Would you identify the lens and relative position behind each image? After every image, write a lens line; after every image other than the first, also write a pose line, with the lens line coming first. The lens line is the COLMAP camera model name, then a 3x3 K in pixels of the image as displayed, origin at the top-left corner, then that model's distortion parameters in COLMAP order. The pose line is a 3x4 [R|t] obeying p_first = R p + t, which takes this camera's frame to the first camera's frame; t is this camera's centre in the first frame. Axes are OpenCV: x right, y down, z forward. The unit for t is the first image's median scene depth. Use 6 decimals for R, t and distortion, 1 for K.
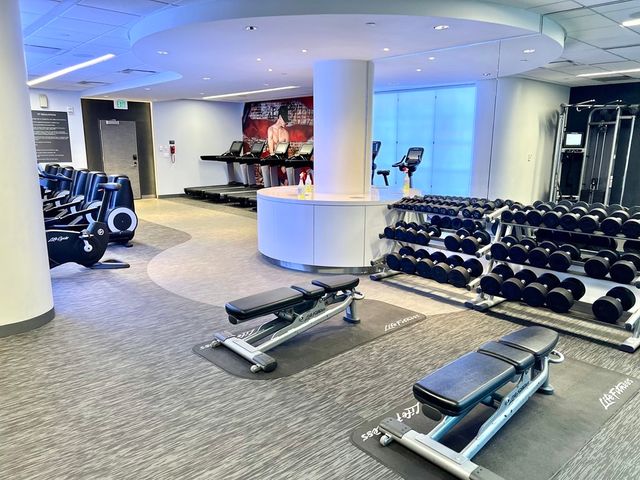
lens RADIAL K [[478.7, 0, 322.8], [0, 478.7, 252.9], [0, 0, 1]] dist [0.035623, 0.001232]
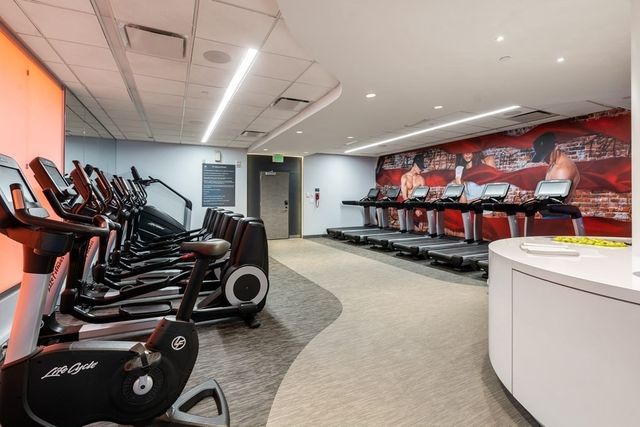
lens RADIAL K [[289.2, 0, 320.1], [0, 289.2, 209.1], [0, 0, 1]] dist [-0.001395, -0.001732]
pose [[0.962592, -0.000042, -0.270955, -0.123448], [-0.050874, 0.982187, -0.180887, -0.061085], [0.266137, 0.187905, 0.945443, 0.366698]]
